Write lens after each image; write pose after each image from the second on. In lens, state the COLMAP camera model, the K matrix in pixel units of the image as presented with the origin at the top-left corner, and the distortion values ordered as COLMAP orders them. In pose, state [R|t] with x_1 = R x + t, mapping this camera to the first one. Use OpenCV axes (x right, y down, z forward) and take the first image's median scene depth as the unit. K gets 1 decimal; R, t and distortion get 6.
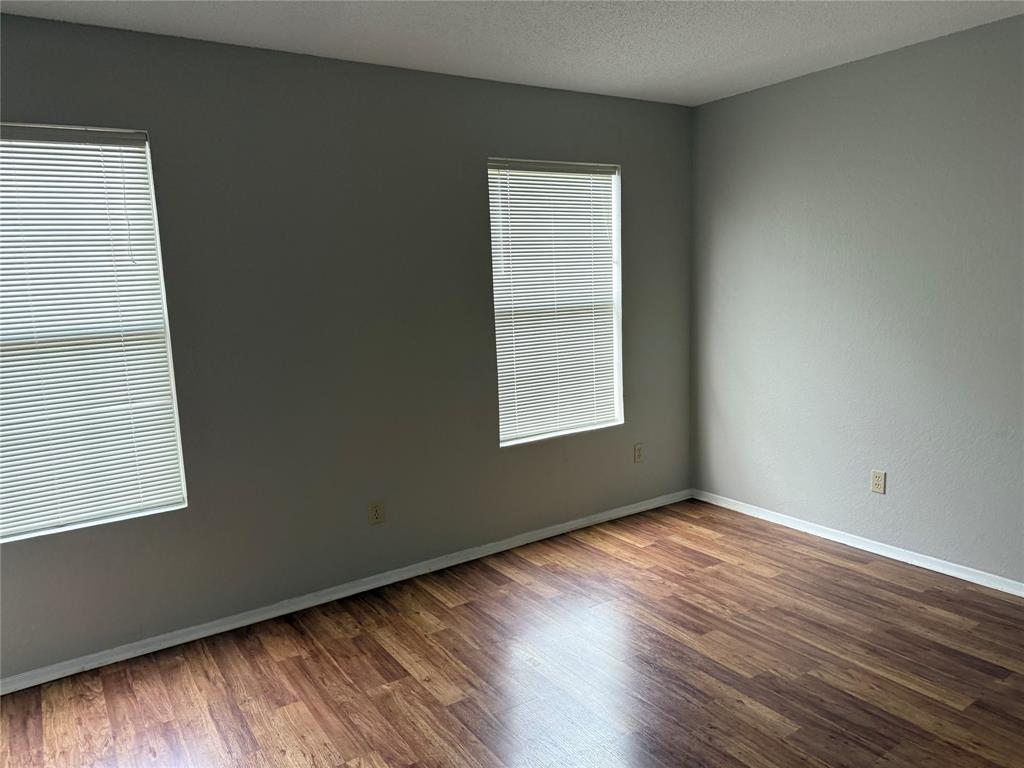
lens RADIAL K [[723.6, 0, 507.8], [0, 723.6, 385.5], [0, 0, 1]] dist [0.108687, -0.165466]
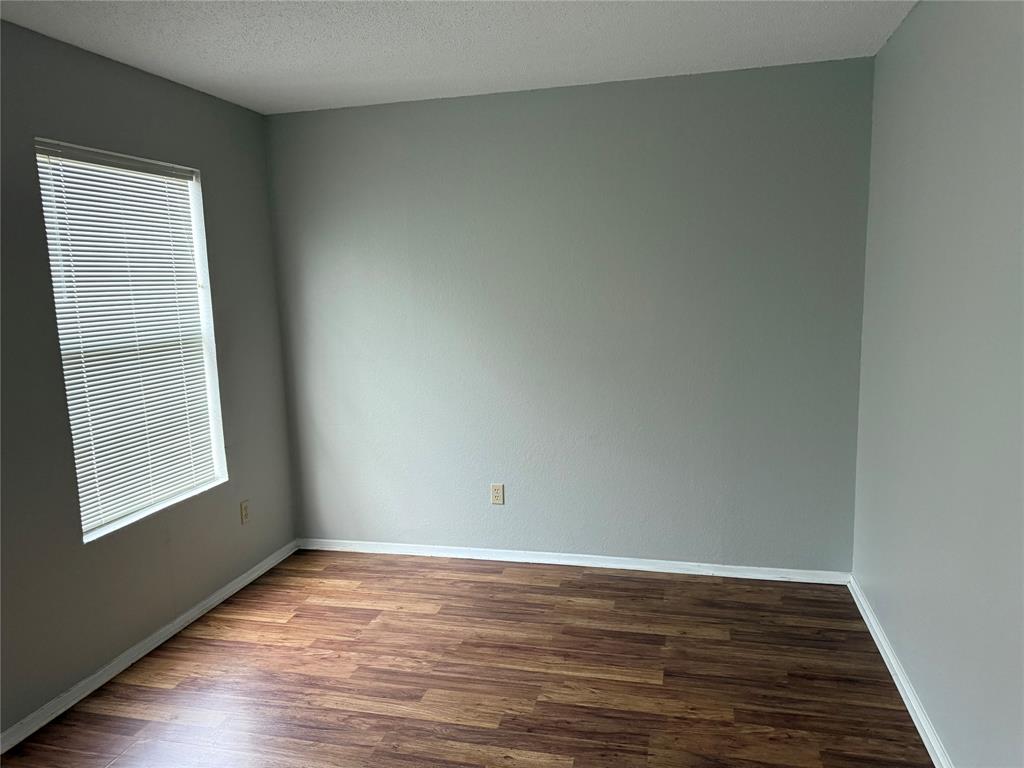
lens RADIAL K [[723.6, 0, 507.8], [0, 723.6, 385.5], [0, 0, 1]] dist [0.108687, -0.165466]
pose [[0.731882, -0.078965, 0.676841, -0.196422], [0.099634, 0.994989, 0.008347, -0.036097], [-0.674108, 0.061328, 0.736082, 0.192774]]
